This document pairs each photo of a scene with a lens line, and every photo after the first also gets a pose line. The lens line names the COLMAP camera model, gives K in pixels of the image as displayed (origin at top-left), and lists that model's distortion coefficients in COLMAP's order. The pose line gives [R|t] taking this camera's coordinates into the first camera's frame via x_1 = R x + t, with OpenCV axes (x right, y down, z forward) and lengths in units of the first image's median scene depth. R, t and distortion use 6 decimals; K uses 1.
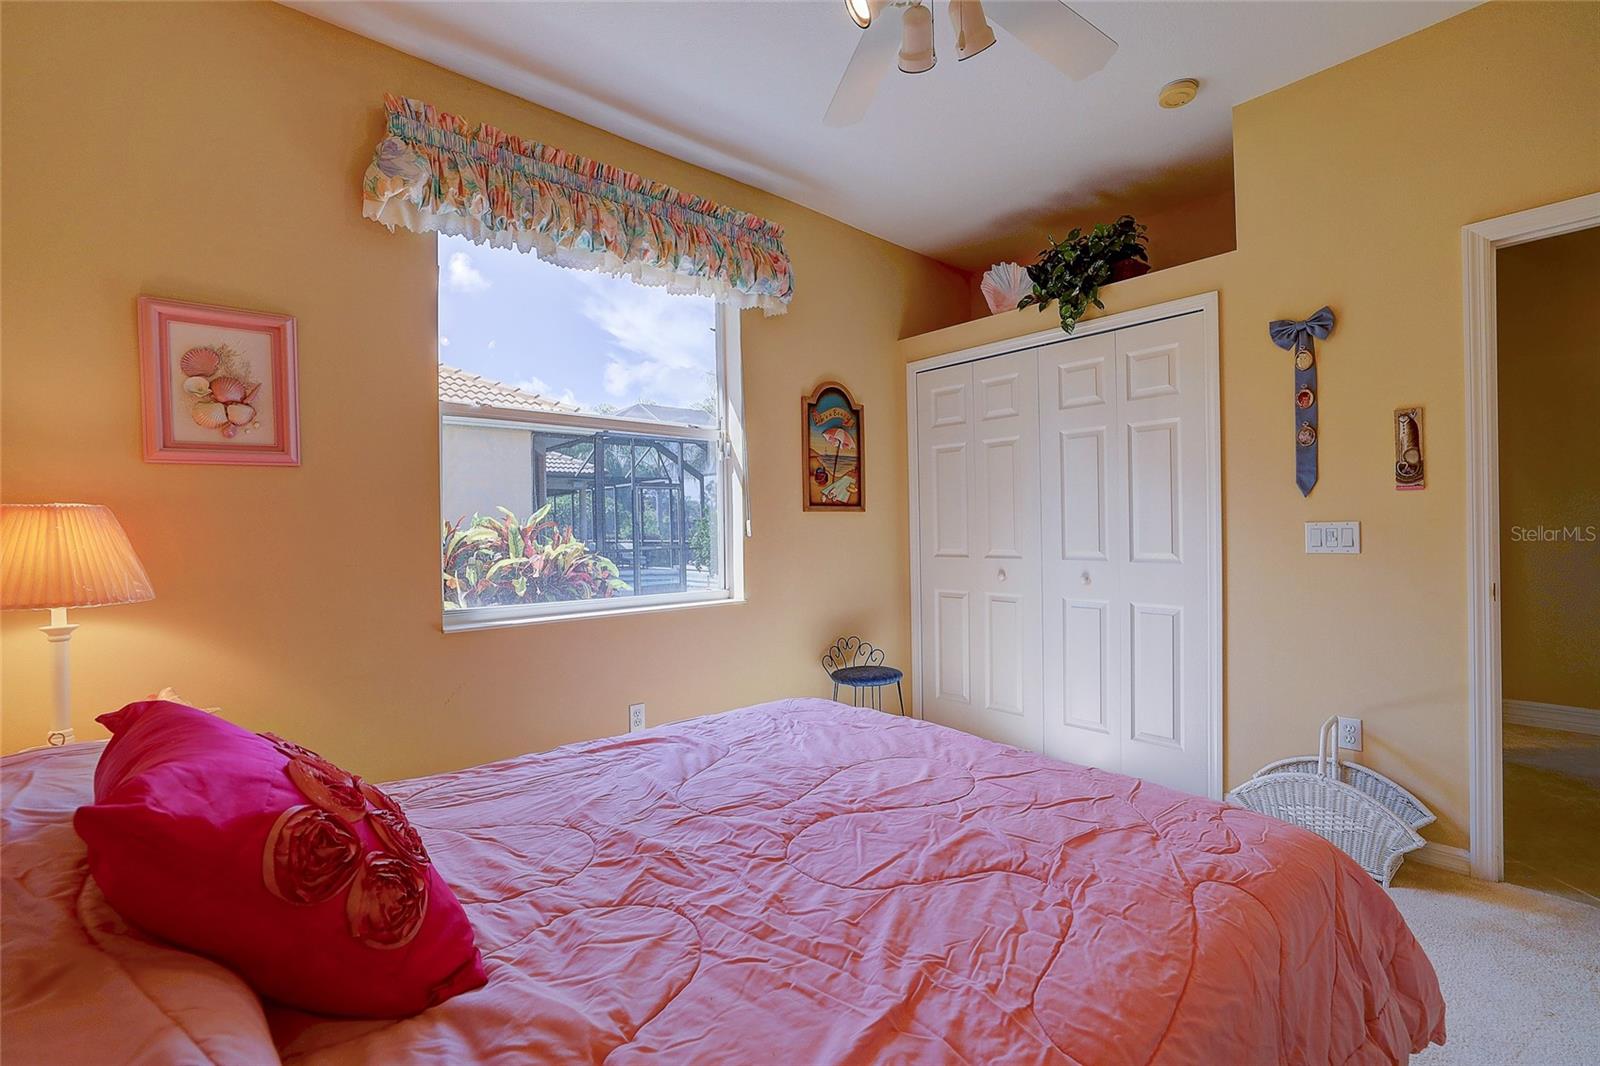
lens RADIAL K [[683.3, 0, 800.0], [0, 683.3, 533.0], [0, 0, 1]] dist [-0.046813, 0.017124]
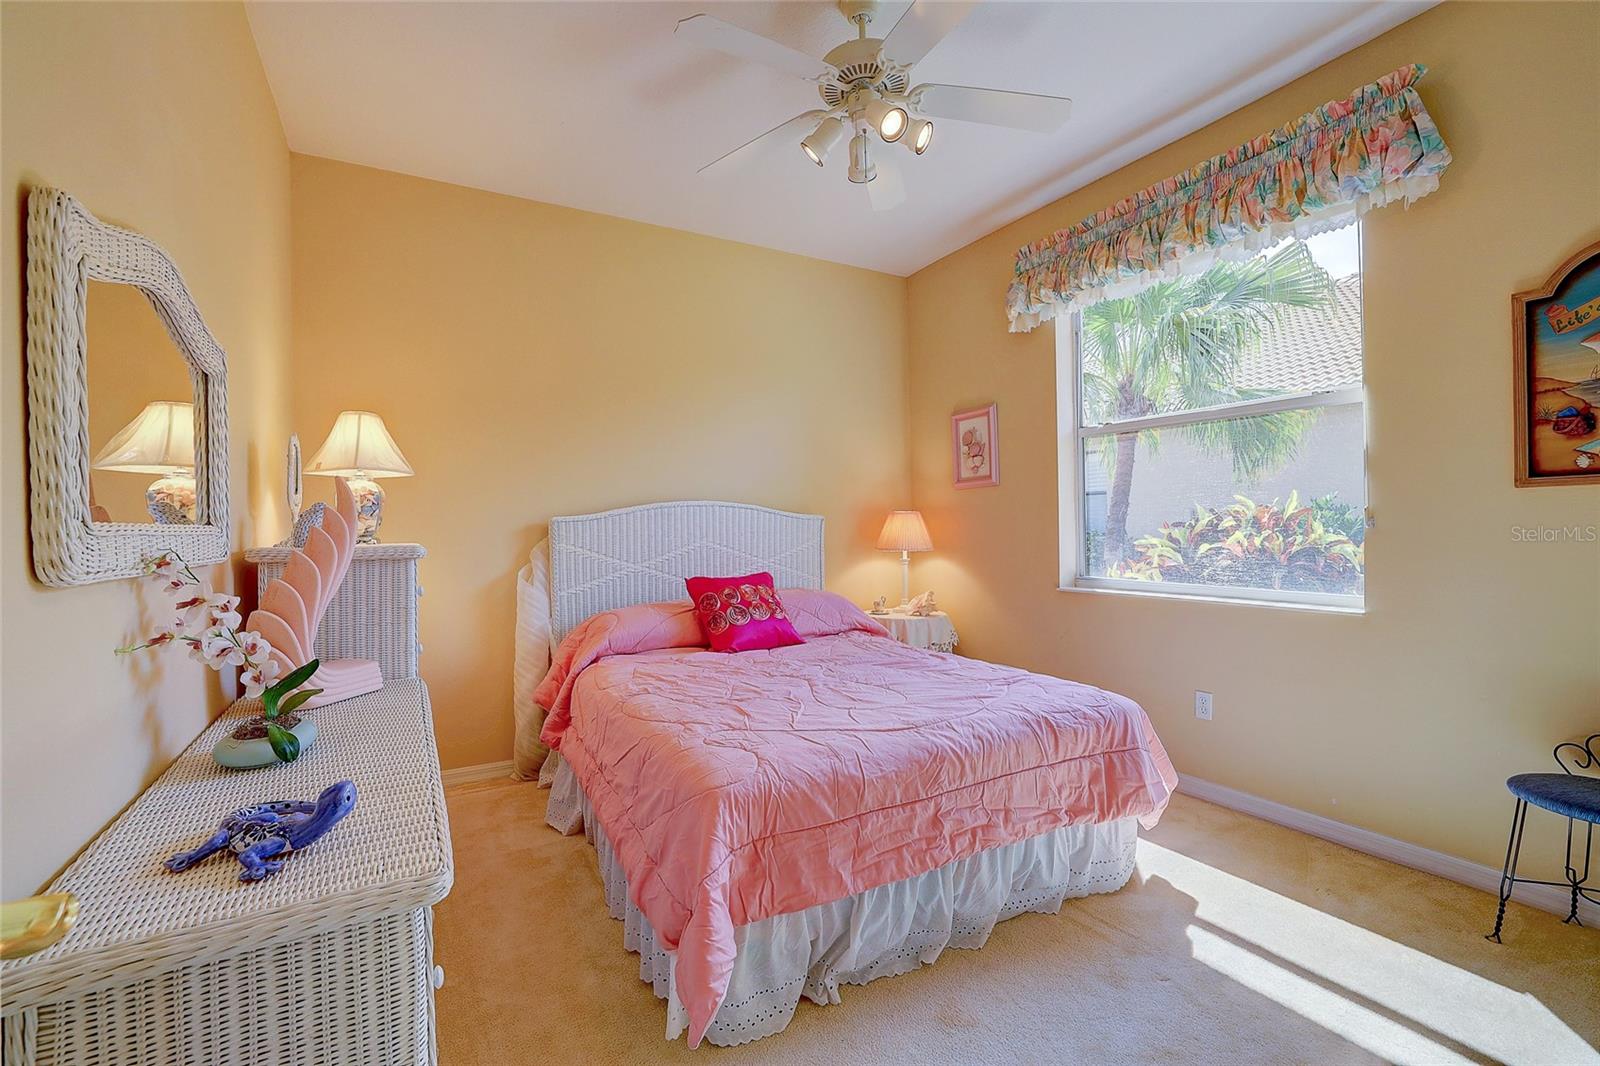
lens RADIAL K [[683.3, 0, 800.0], [0, 683.3, 533.0], [0, 0, 1]] dist [-0.046813, 0.017124]
pose [[-0.189970, 0.029910, -0.981334, 0.846473], [0.016081, 0.999497, 0.027351, -0.021058], [0.981658, -0.010585, -0.190356, 0.599243]]
